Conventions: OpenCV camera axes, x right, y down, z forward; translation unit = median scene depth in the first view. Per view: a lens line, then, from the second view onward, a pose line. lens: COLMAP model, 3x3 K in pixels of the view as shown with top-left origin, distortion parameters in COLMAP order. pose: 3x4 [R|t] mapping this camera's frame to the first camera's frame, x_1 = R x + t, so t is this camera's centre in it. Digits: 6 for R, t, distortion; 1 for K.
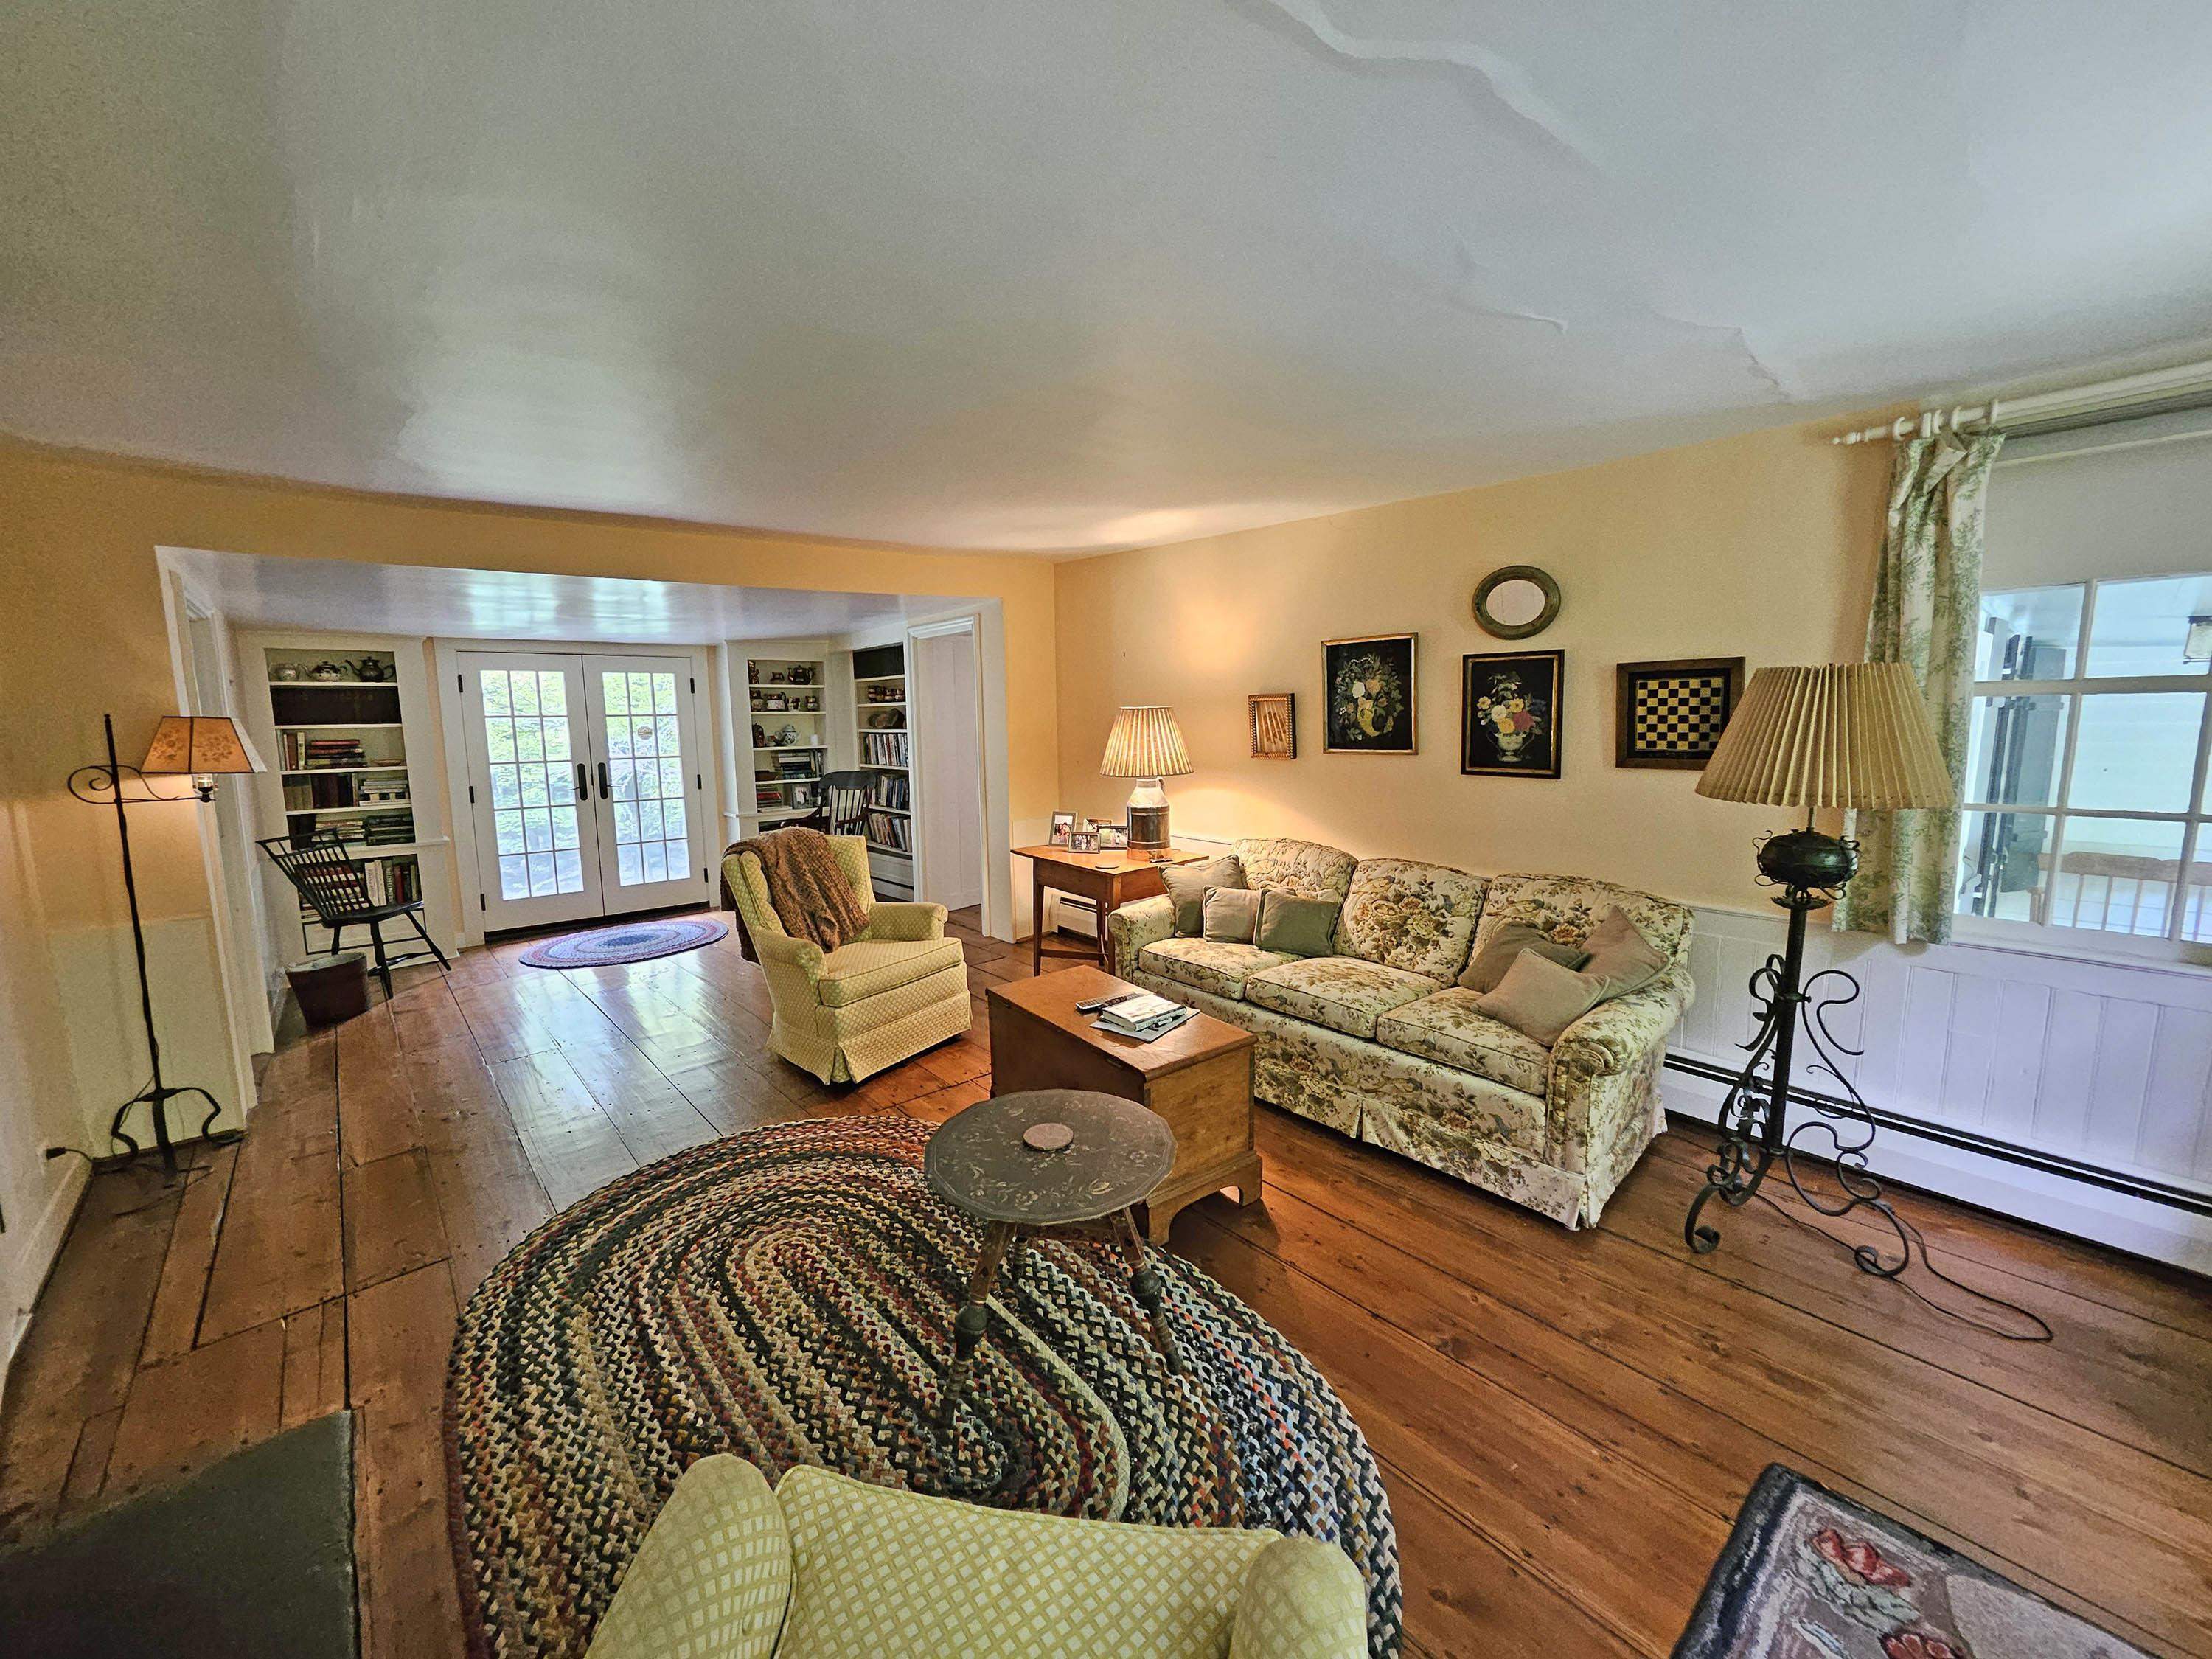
lens RADIAL K [[876.2, 0, 1089.4], [0, 876.2, 823.2], [0, 0, 1]] dist [0.011226, -0.002272]
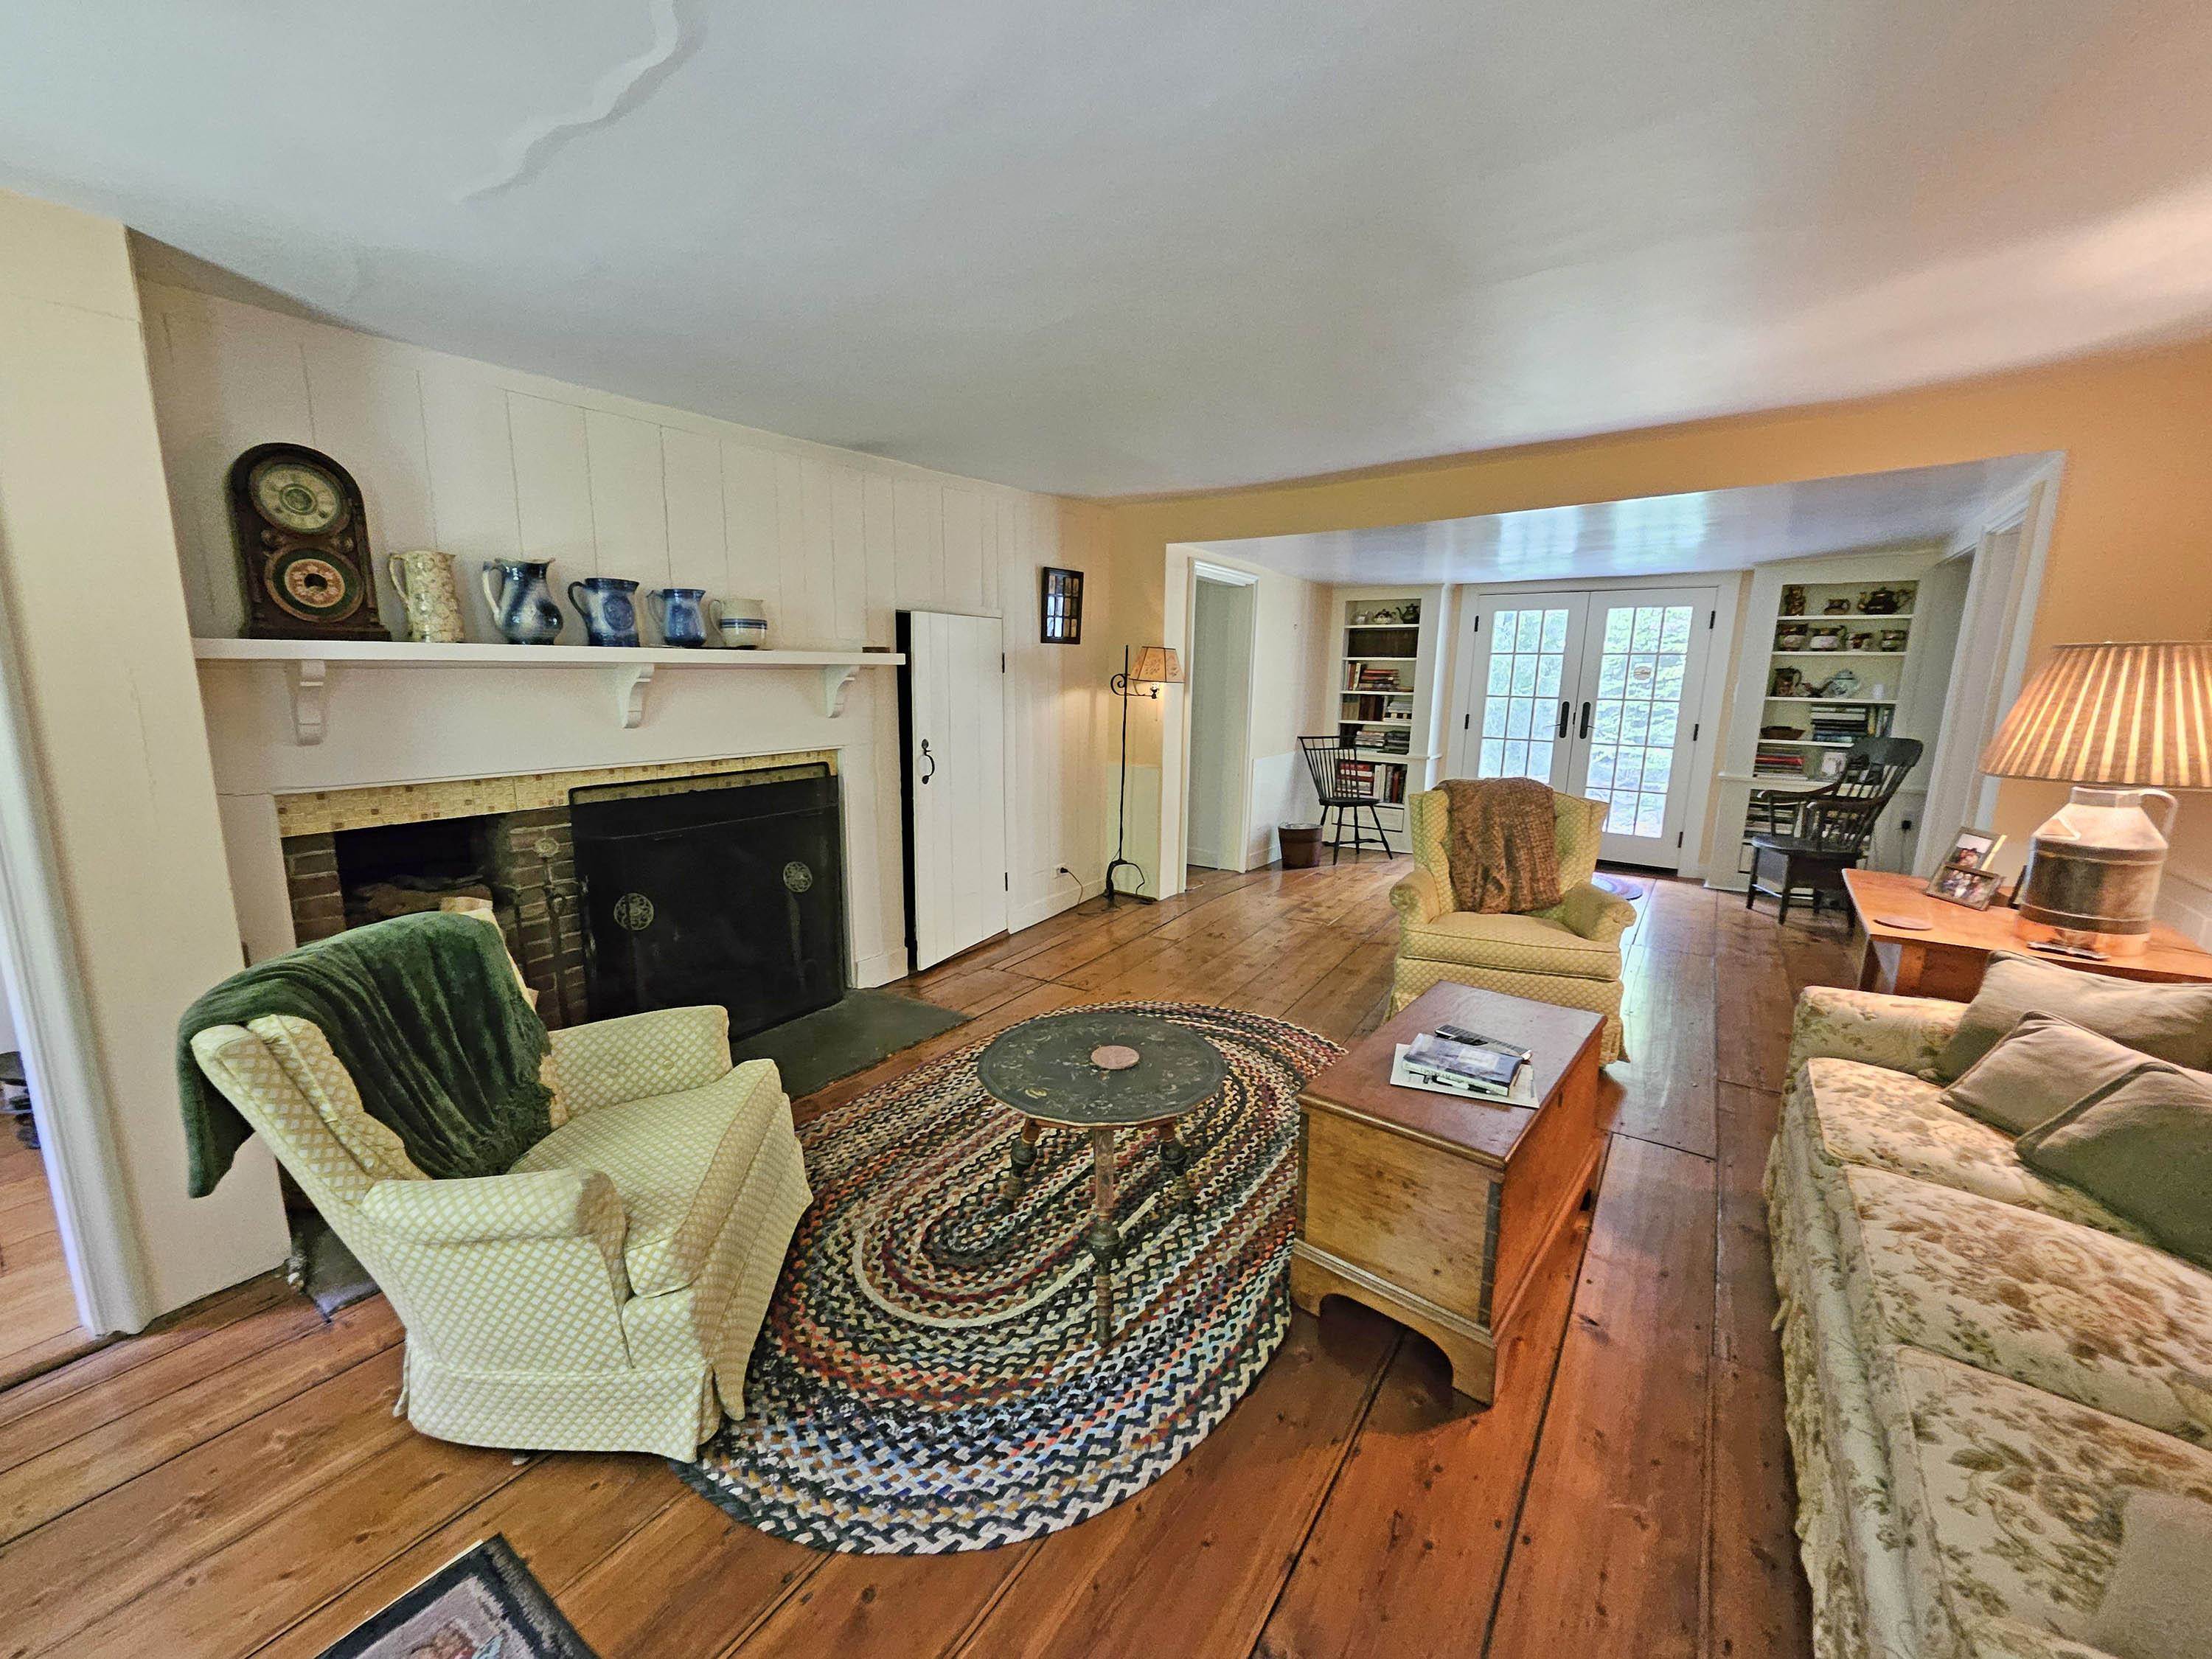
lens RADIAL K [[876.2, 0, 1084.0], [0, 876.2, 830.1], [0, 0, 1]] dist [0.011226, -0.002272]
pose [[0.241096, 0.203218, -0.948986, 0.621515], [-0.133739, 0.975459, 0.174910, -0.058153], [0.961242, 0.084746, 0.262357, 0.479796]]
